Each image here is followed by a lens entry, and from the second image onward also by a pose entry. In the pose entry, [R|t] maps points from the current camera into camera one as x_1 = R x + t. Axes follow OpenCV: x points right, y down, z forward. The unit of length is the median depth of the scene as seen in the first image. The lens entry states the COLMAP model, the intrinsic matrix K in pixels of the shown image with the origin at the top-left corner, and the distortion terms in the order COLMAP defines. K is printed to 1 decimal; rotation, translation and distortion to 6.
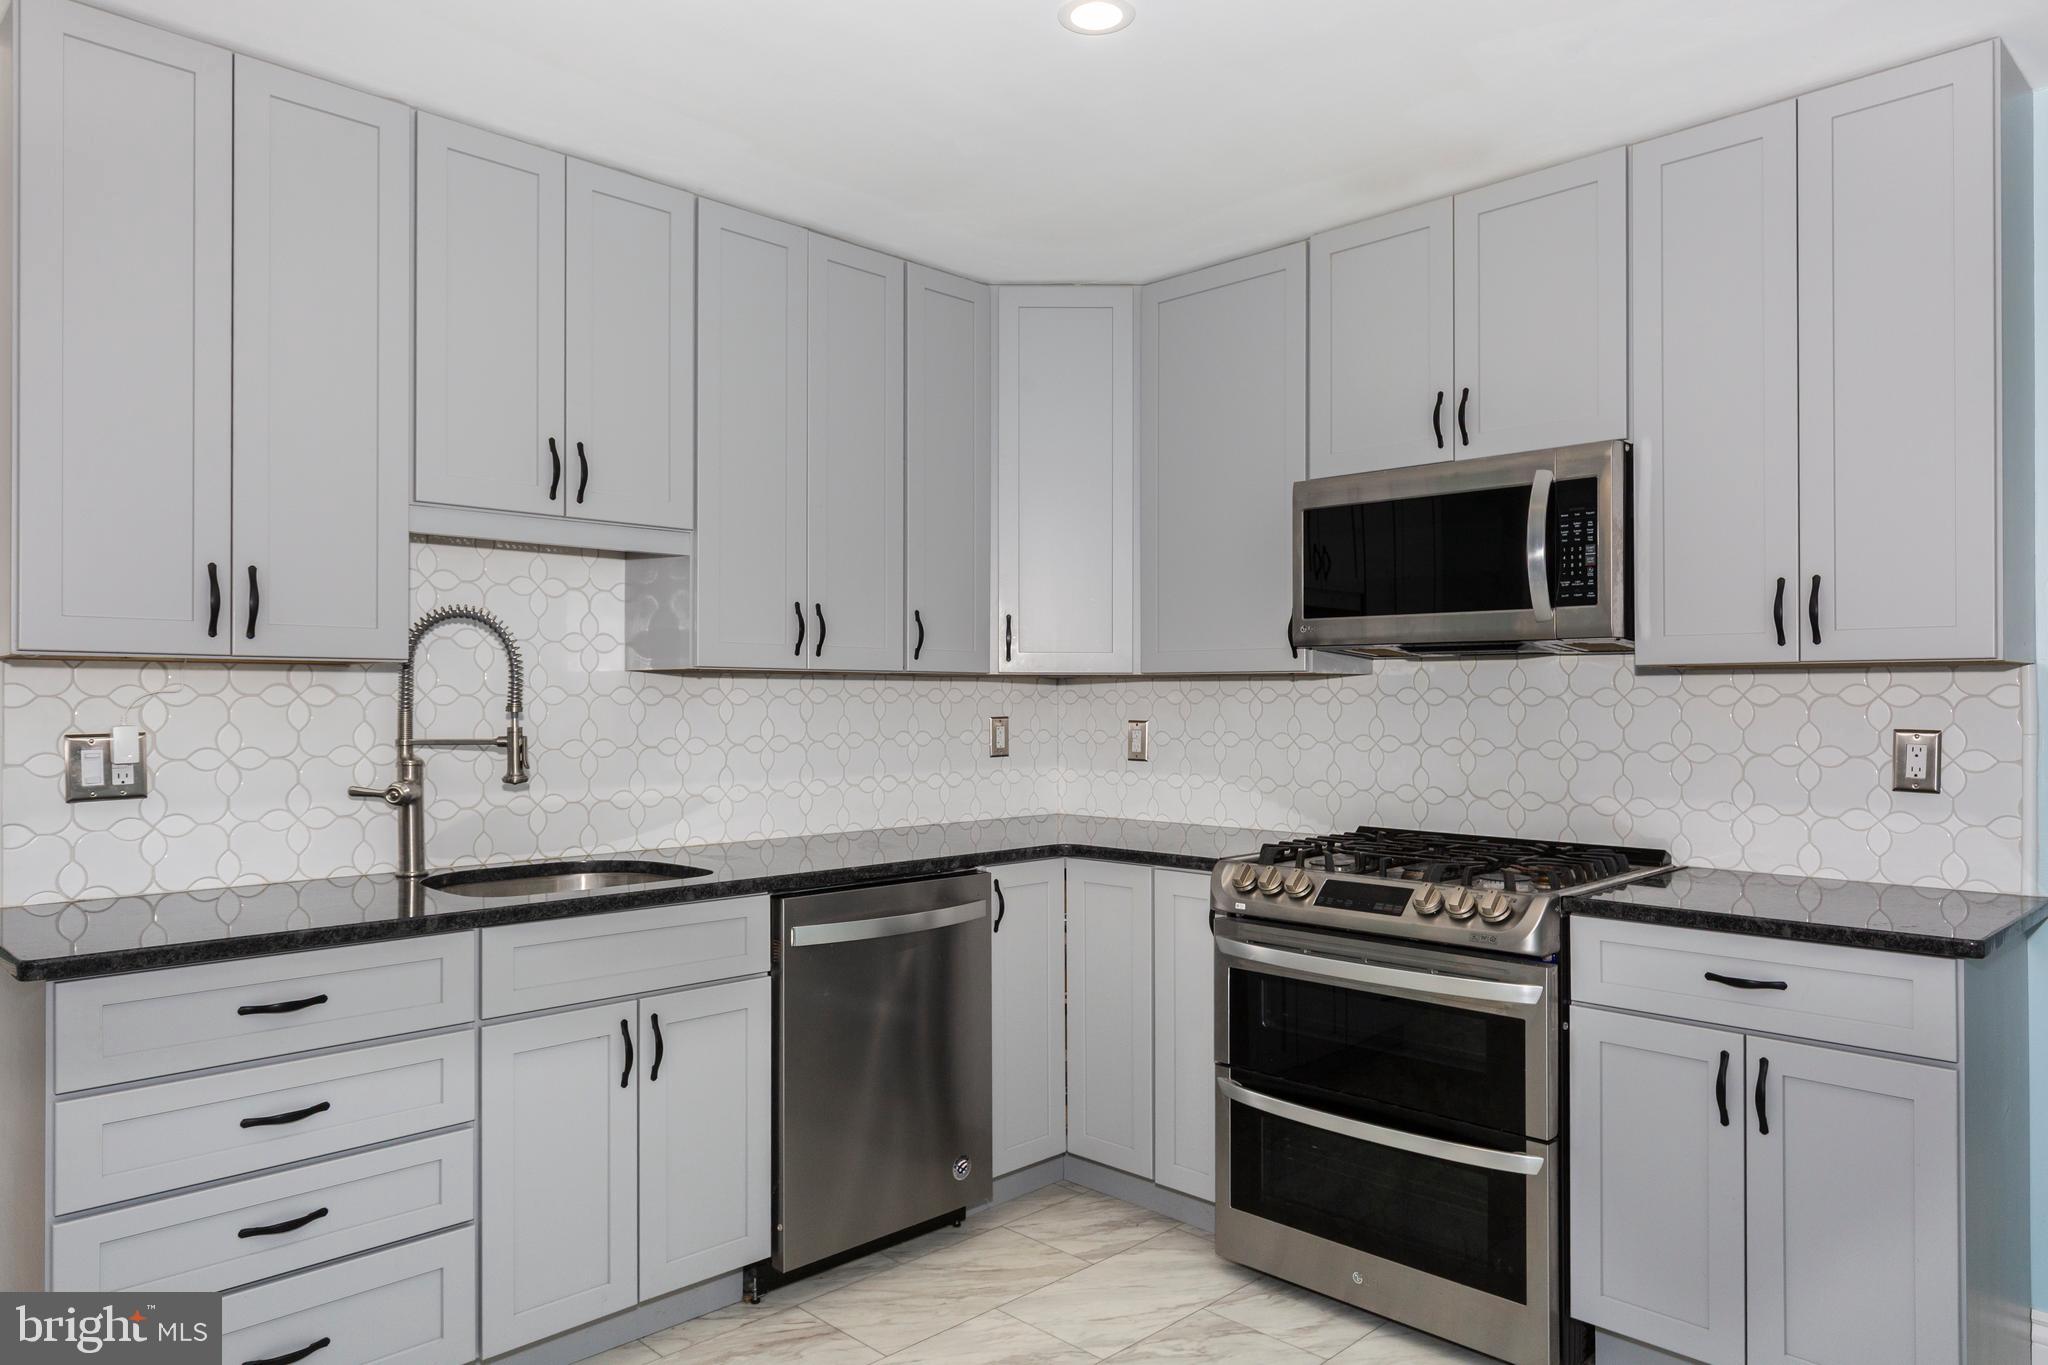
lens RADIAL K [[1323.6, 0, 1061.0], [0, 1323.6, 693.5], [0, 0, 1]] dist [0.004124, 0.004267]
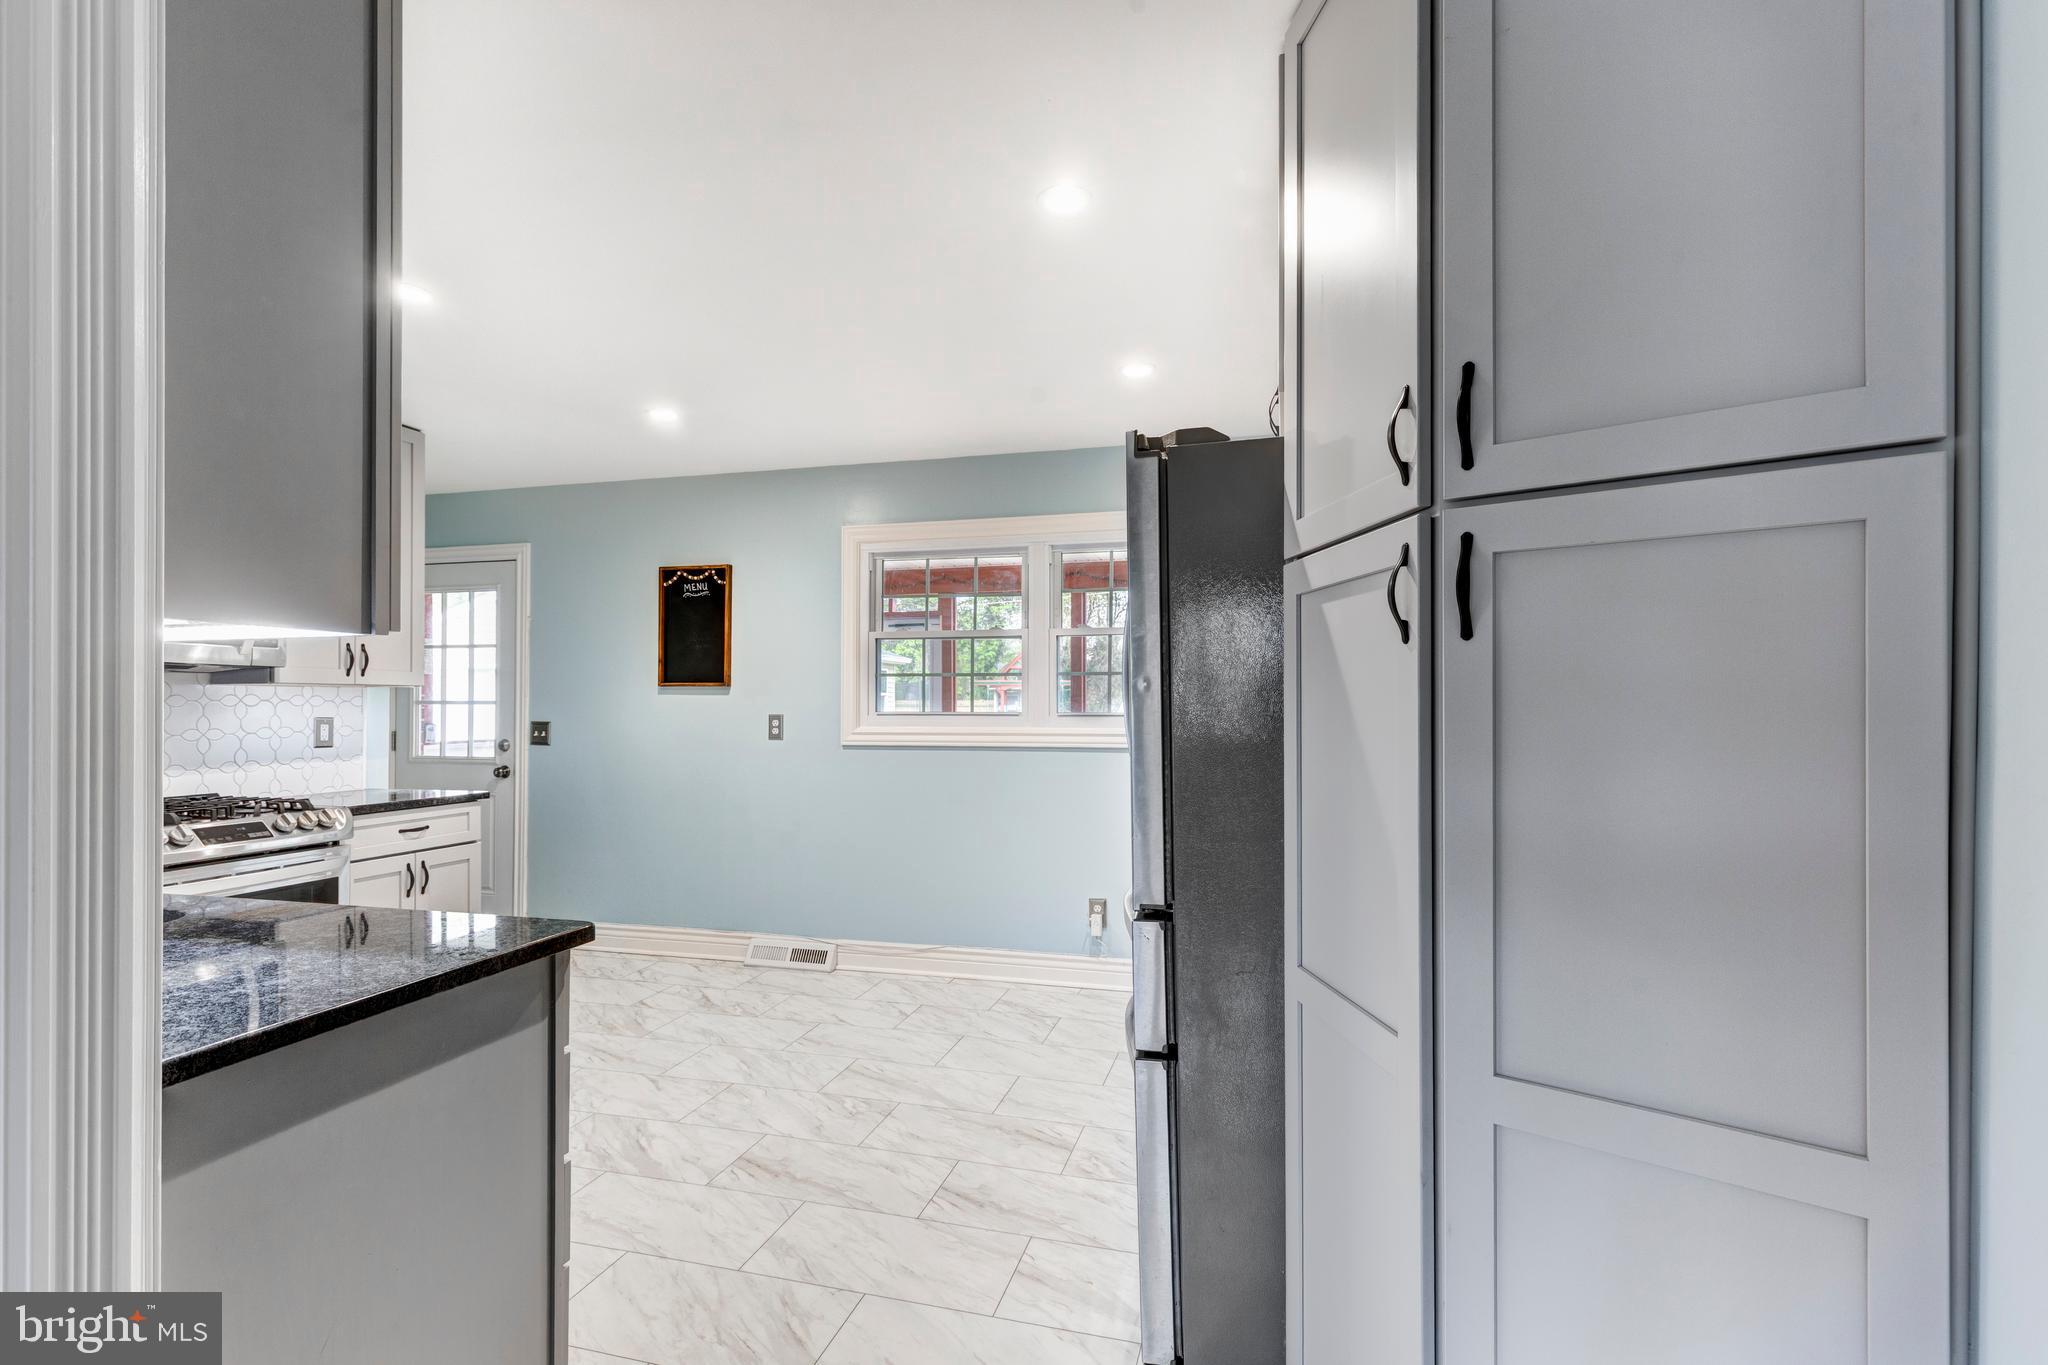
lens RADIAL K [[941.2, 0, 1020.7], [0, 941.2, 683.5], [0, 0, 1]] dist [0.011638, -0.002977]
pose [[-0.471446, 0.021044, 0.881644, -1.122056], [-0.002234, 0.999684, -0.025056, 0.008322], [-0.881892, -0.013782, -0.471250, 0.702541]]
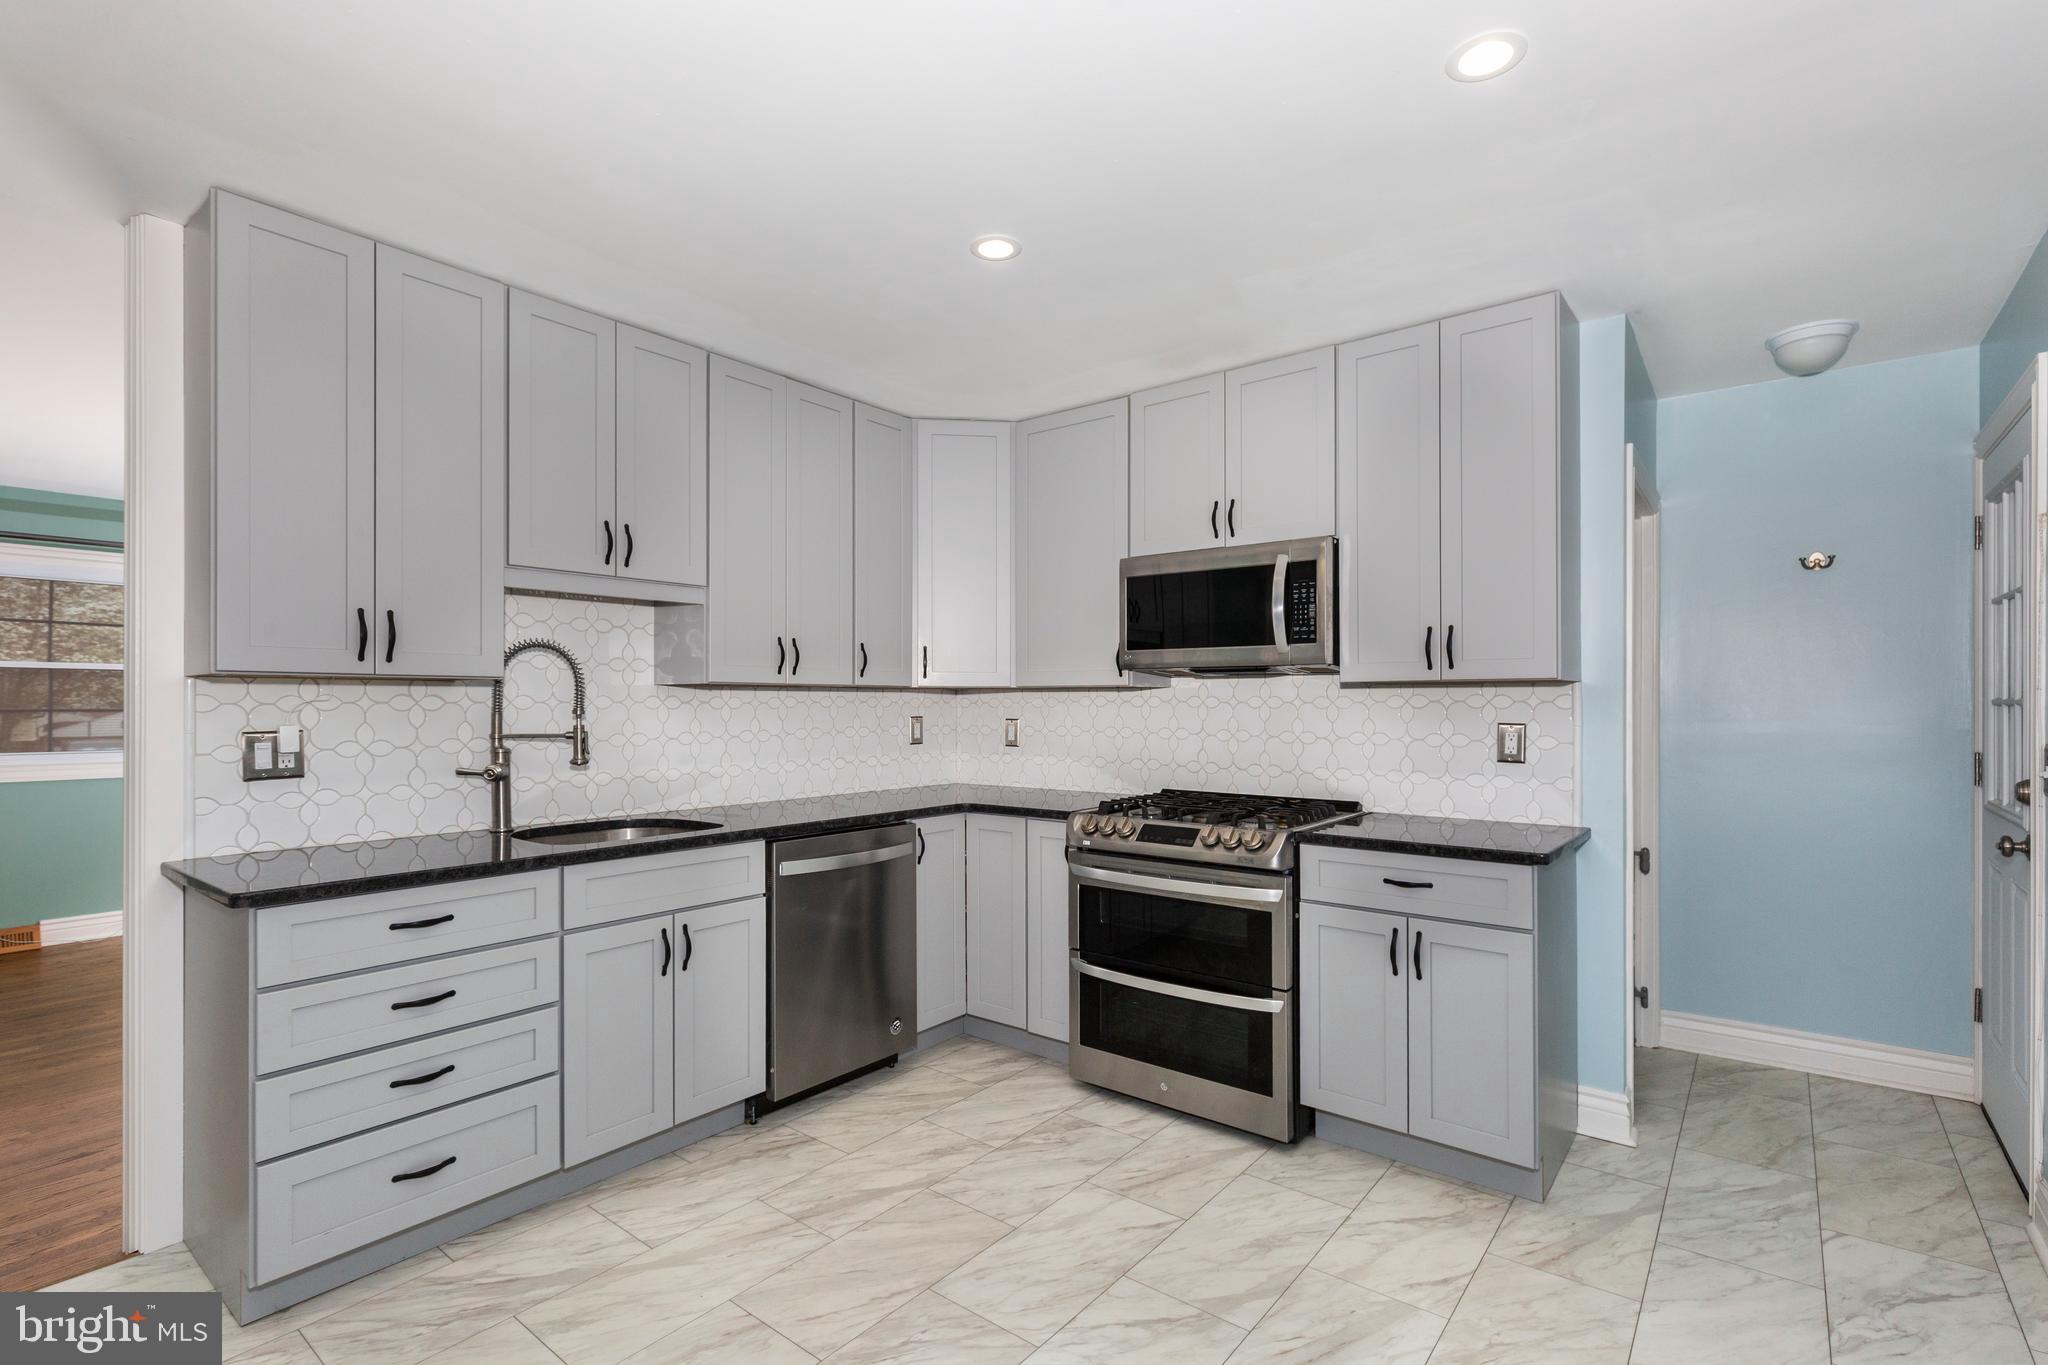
lens RADIAL K [[941.2, 0, 1043.8], [0, 941.2, 702.3], [0, 0, 1]] dist [0.011638, -0.002977]
pose [[0.994189, -0.001276, 0.107642, -0.027170], [0.000935, 0.999994, 0.003212, -0.001620], [-0.107645, -0.003092, 0.994185, -0.052999]]
